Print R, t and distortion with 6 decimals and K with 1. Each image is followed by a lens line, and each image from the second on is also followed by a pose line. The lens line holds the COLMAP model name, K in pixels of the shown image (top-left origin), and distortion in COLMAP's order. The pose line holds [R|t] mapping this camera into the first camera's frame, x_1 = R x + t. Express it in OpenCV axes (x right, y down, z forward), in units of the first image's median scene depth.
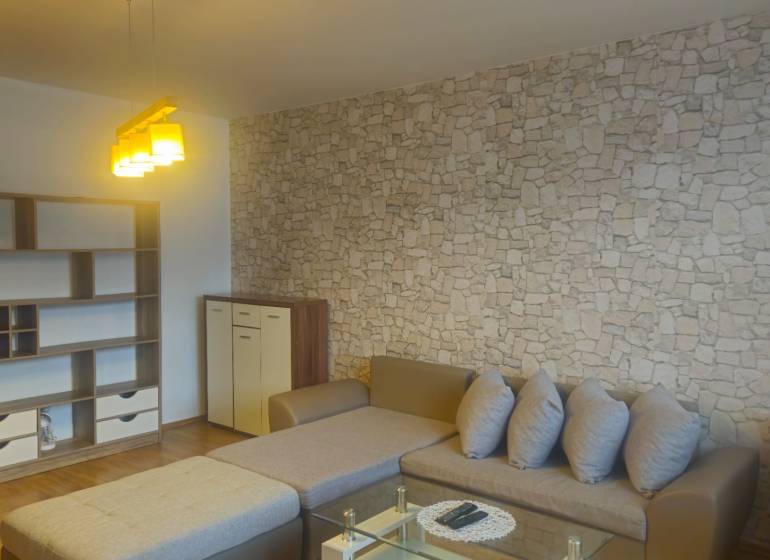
lens RADIAL K [[690.0, 0, 382.2], [0, 690.0, 281.4], [0, 0, 1]] dist [0.097701, -0.010891]
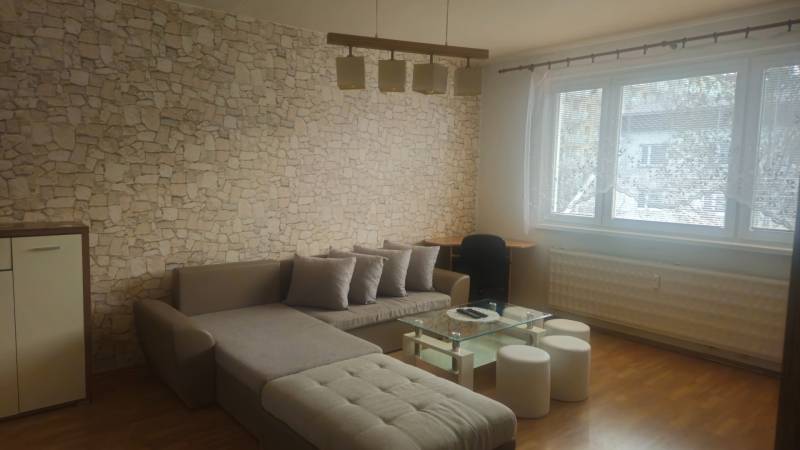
lens RADIAL K [[514.3, 0, 402.2], [0, 514.3, 228.5], [0, 0, 1]] dist [0.057859, -0.036236]
pose [[0.148081, -0.107976, 0.983063, -0.747936], [0.032415, 0.994018, 0.104297, -0.020990], [-0.988444, 0.016421, 0.150695, 0.595535]]
